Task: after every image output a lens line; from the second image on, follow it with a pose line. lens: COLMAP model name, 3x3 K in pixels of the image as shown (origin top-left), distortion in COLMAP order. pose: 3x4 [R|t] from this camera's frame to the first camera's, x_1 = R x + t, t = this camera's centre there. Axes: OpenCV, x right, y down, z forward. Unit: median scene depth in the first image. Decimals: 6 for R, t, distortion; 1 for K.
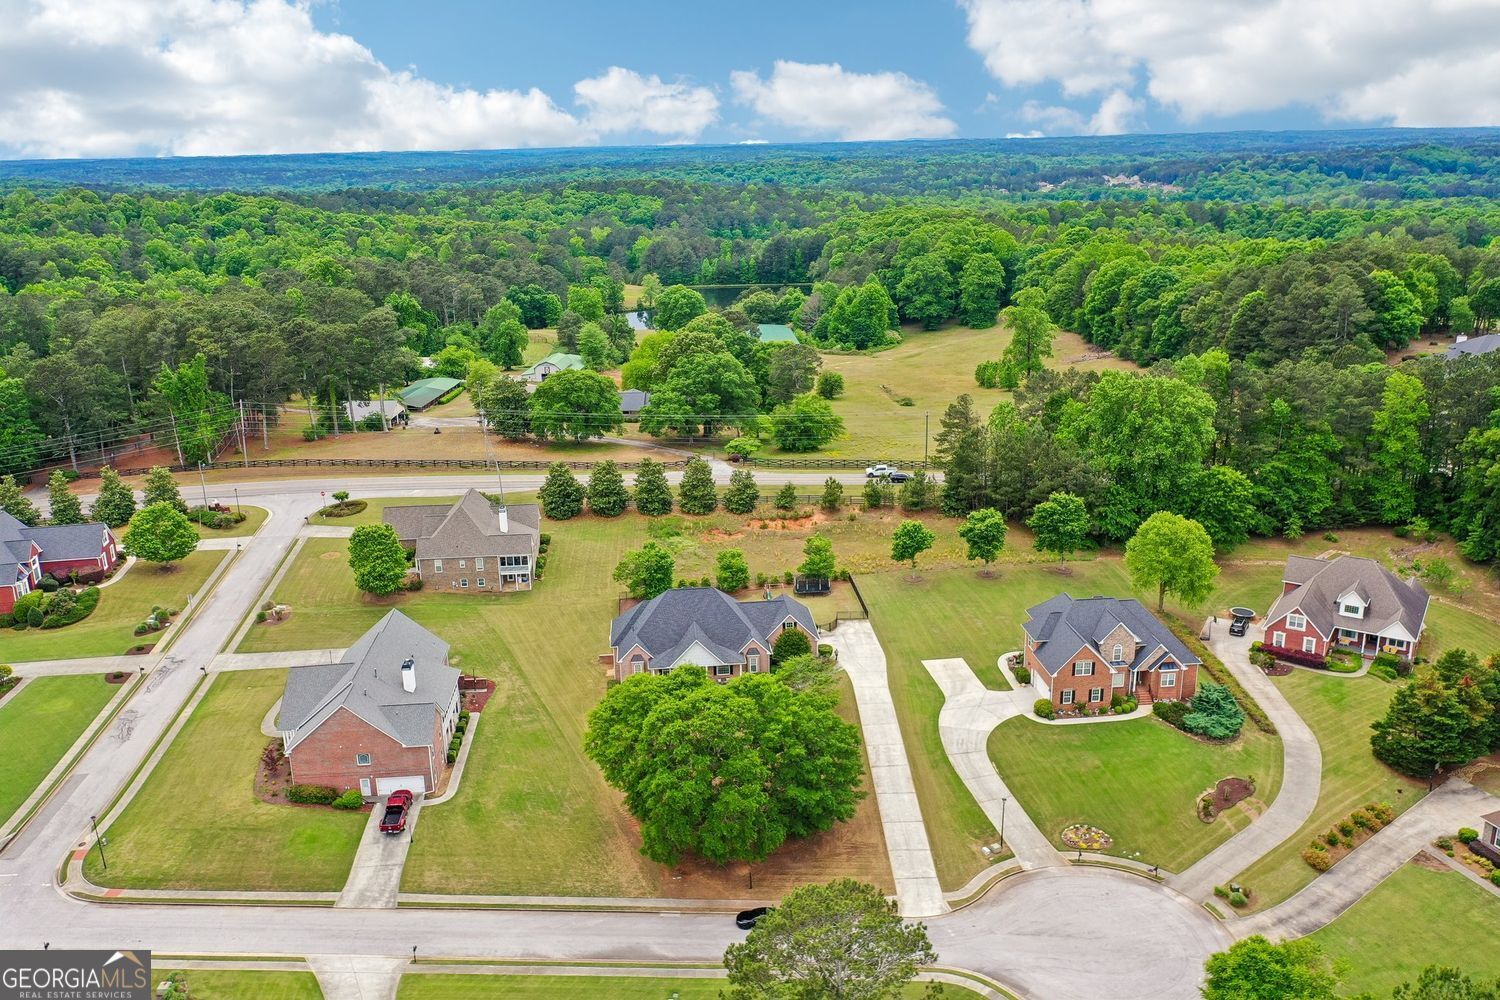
lens RADIAL K [[1185.4, 0, 750.0], [0, 1185.4, 500.0], [0, 0, 1]] dist [0.003240, 0.001530]
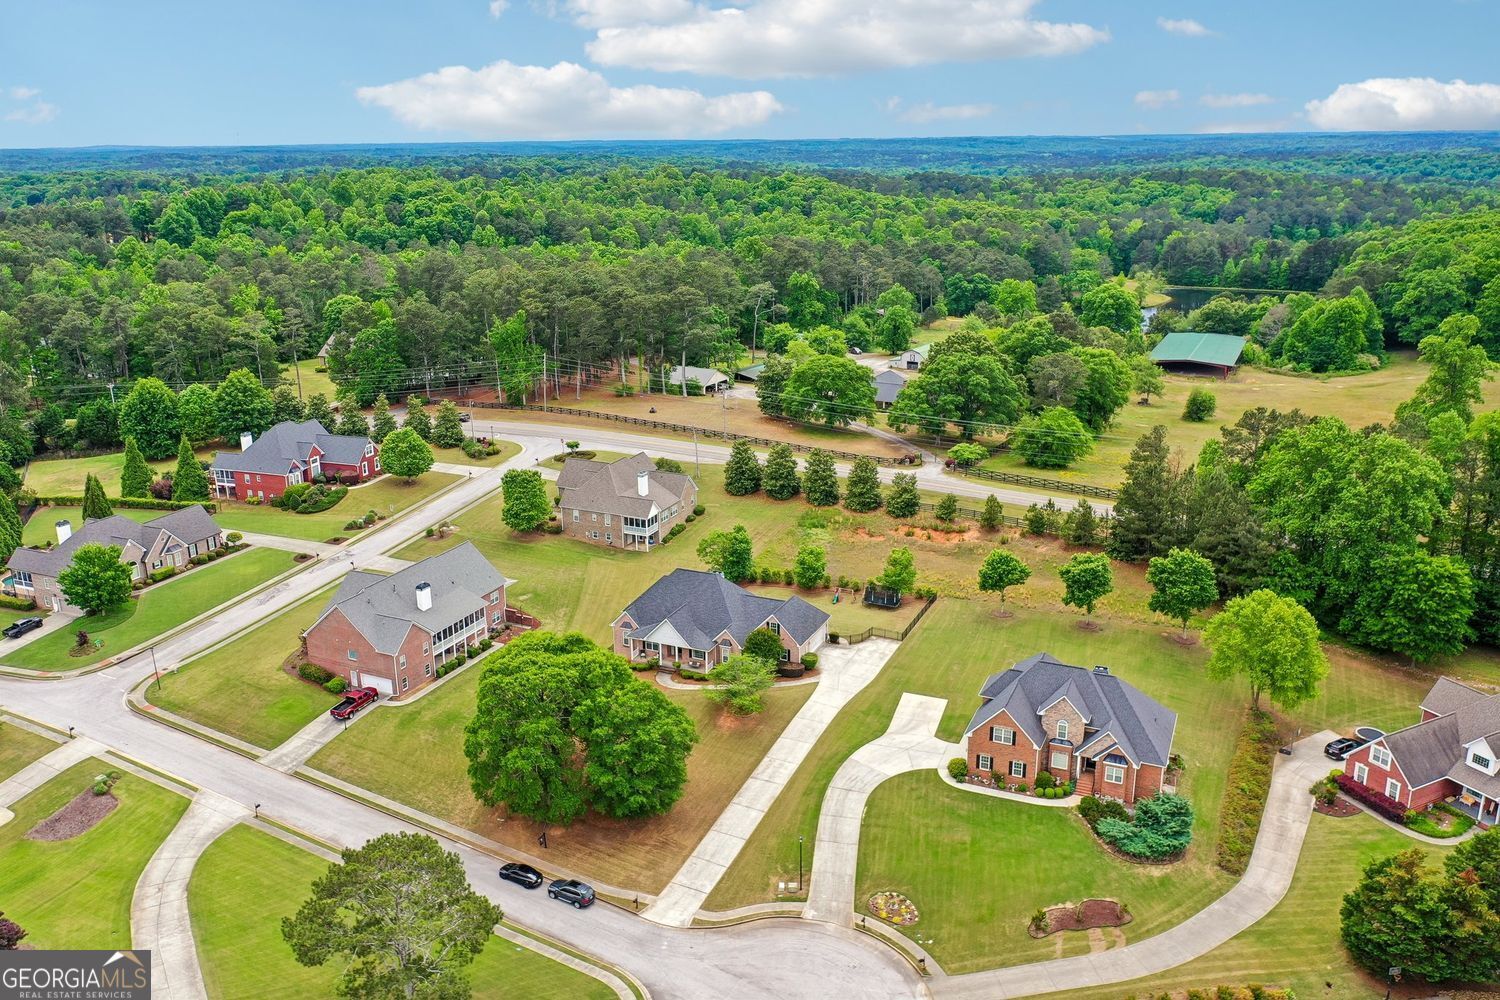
lens RADIAL K [[1189.4, 0, 750.0], [0, 1189.4, 500.0], [0, 0, 1]] dist [0.004064, 0.002410]
pose [[0.870717, 0.154502, -0.466885, 0.386773], [-0.149412, 0.987601, 0.048173, -0.035912], [0.468538, 0.027813, 0.883005, 0.090413]]
